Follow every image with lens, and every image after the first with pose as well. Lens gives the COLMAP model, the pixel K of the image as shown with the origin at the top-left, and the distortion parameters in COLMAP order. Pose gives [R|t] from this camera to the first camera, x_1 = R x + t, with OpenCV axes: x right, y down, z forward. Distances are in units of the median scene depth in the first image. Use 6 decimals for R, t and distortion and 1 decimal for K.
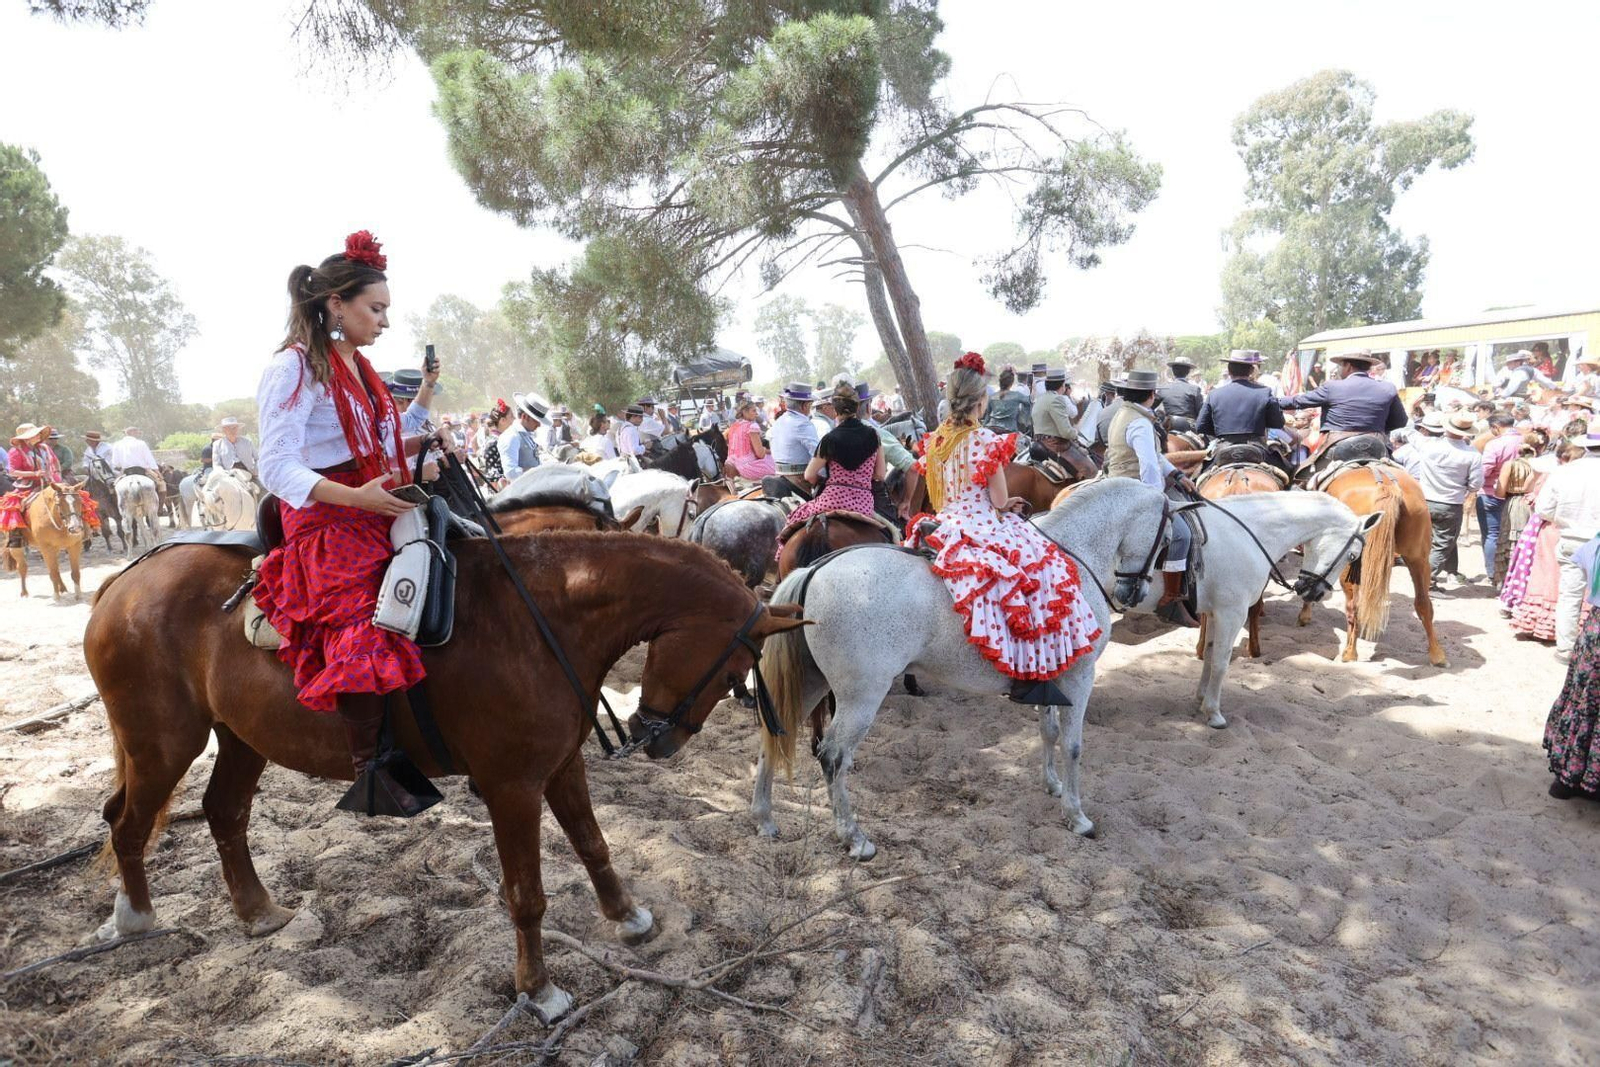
lens RADIAL K [[818.9, 0, 774.0], [0, 818.9, 526.4], [0, 0, 1]] dist [-0.081096, 0.037381]
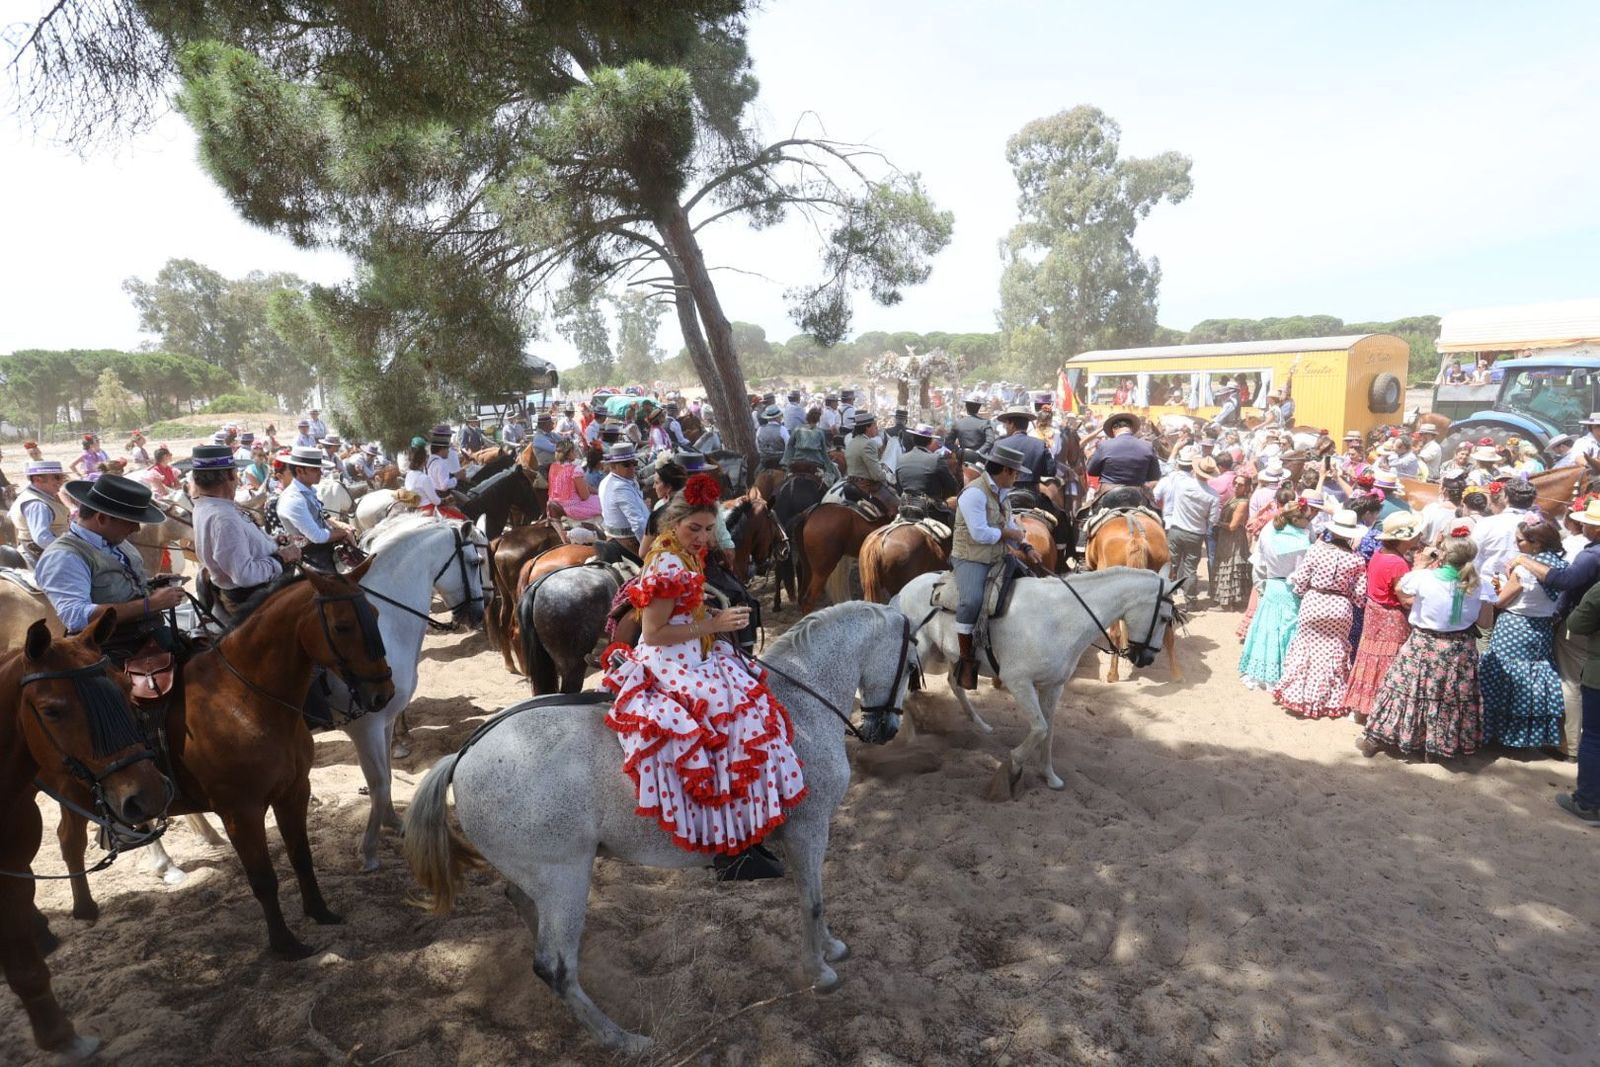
lens RADIAL K [[817.3, 0, 814.2], [0, 817.3, 533.2], [0, 0, 1]] dist [-0.082243, 0.045193]
pose [[0.960184, -0.032338, 0.277490, -0.012470], [0.025680, 0.999289, 0.027597, -0.047337], [-0.278185, -0.019372, 0.960332, -0.012013]]
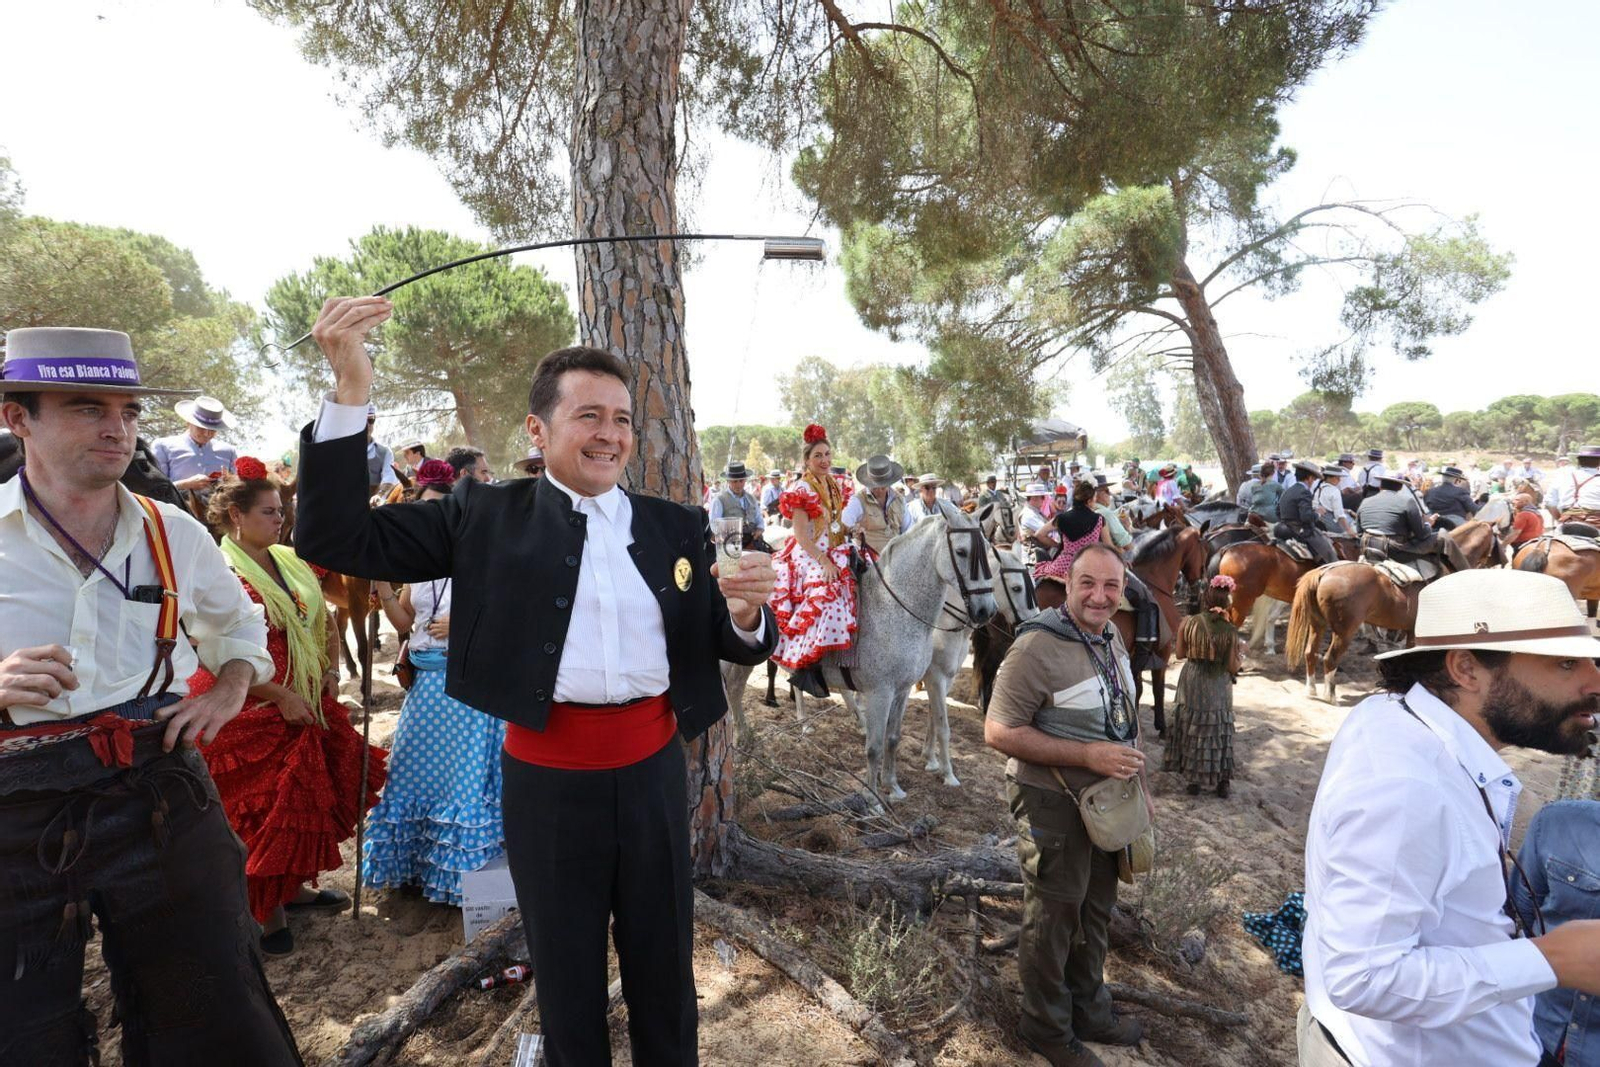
lens RADIAL K [[815.7, 0, 799.6], [0, 815.7, 569.0], [0, 0, 1]] dist [-0.065986, 0.050447]
pose [[0.928512, 0.072206, -0.364214, 0.044162], [-0.077962, 0.996956, -0.001105, 0.009661], [0.363025, 0.029420, 0.931315, -0.222956]]
